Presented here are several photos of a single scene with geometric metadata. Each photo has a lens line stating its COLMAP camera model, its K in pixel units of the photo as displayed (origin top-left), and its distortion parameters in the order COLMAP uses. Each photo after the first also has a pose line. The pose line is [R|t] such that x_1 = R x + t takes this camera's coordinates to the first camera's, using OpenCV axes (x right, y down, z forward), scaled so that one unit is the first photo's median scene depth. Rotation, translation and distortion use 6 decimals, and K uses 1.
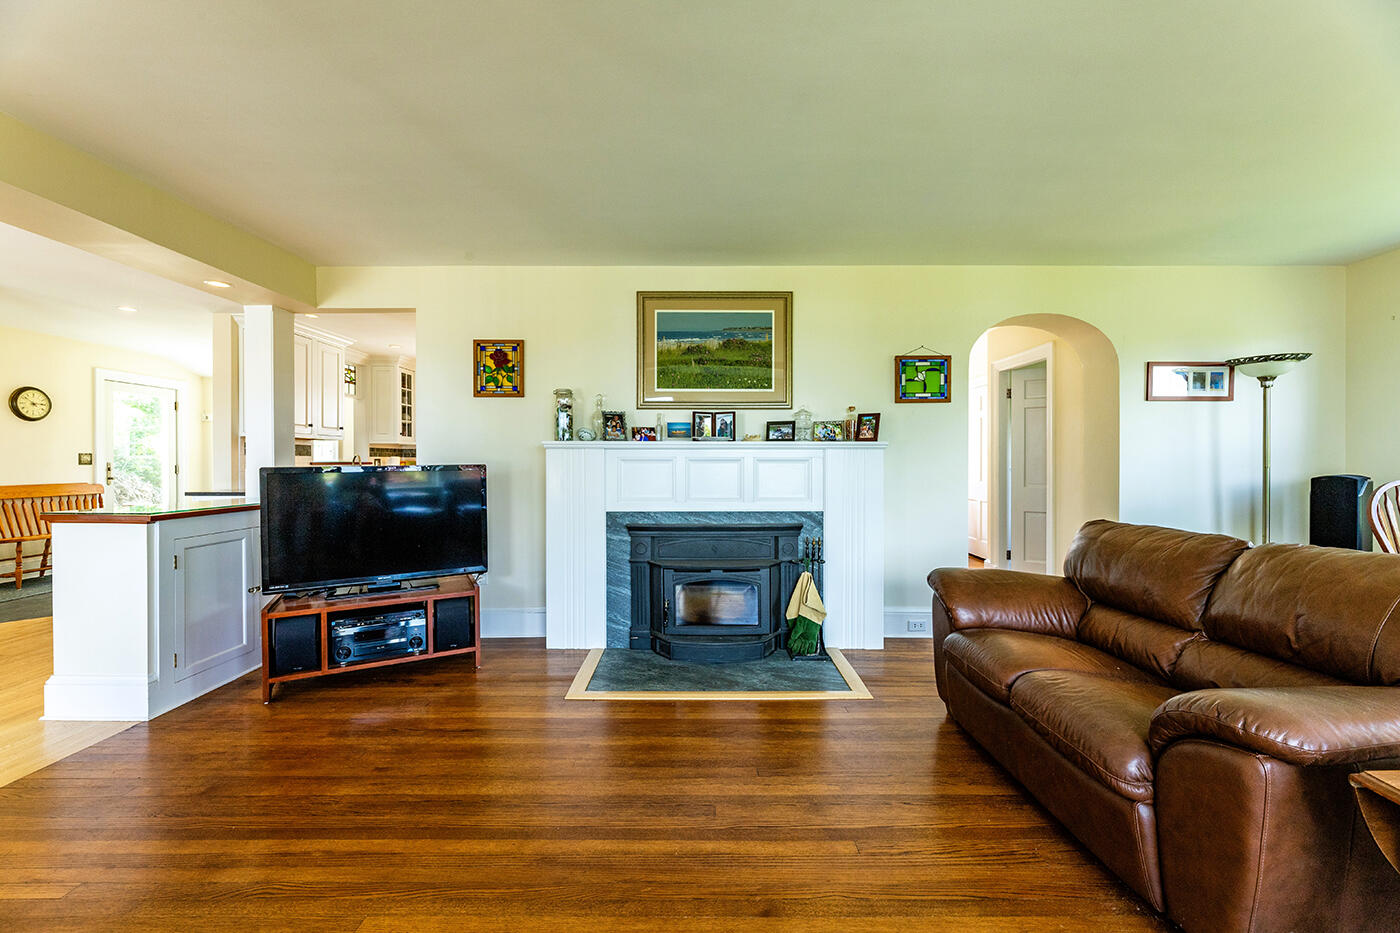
lens RADIAL K [[563.9, 0, 703.3], [0, 563.9, 464.1], [0, 0, 1]] dist [0.000247, 0.000064]
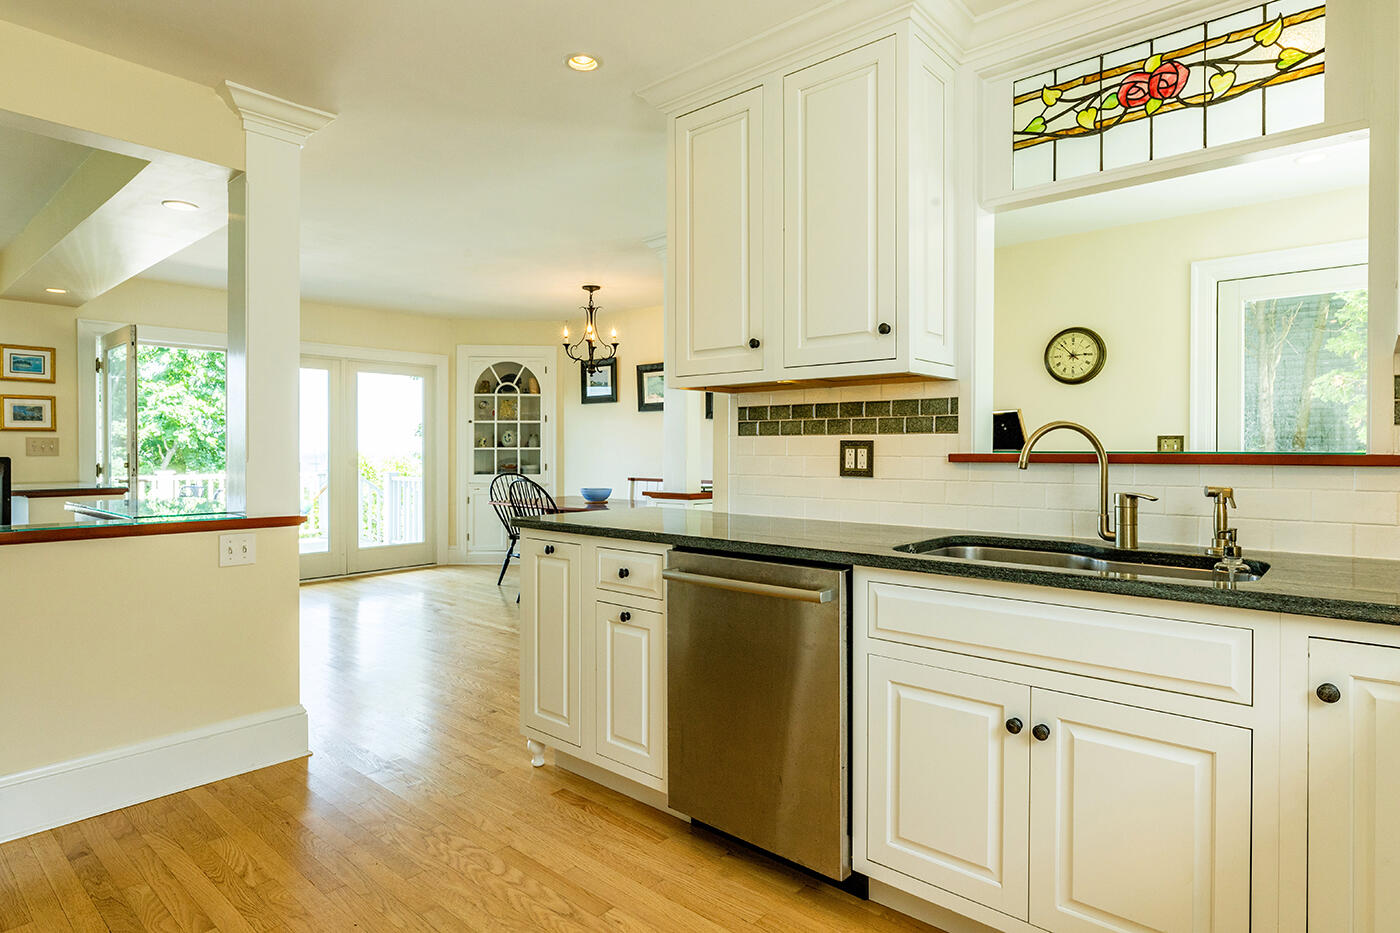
lens RADIAL K [[760.1, 0, 701.2], [0, 760.1, 457.4], [0, 0, 1]] dist [0.000547, -0.000040]
pose [[-0.655816, 0.004310, -0.754908, -0.489088], [-0.004619, 0.999942, 0.009722, -0.006942], [0.754906, 0.009863, -0.655759, 1.888768]]
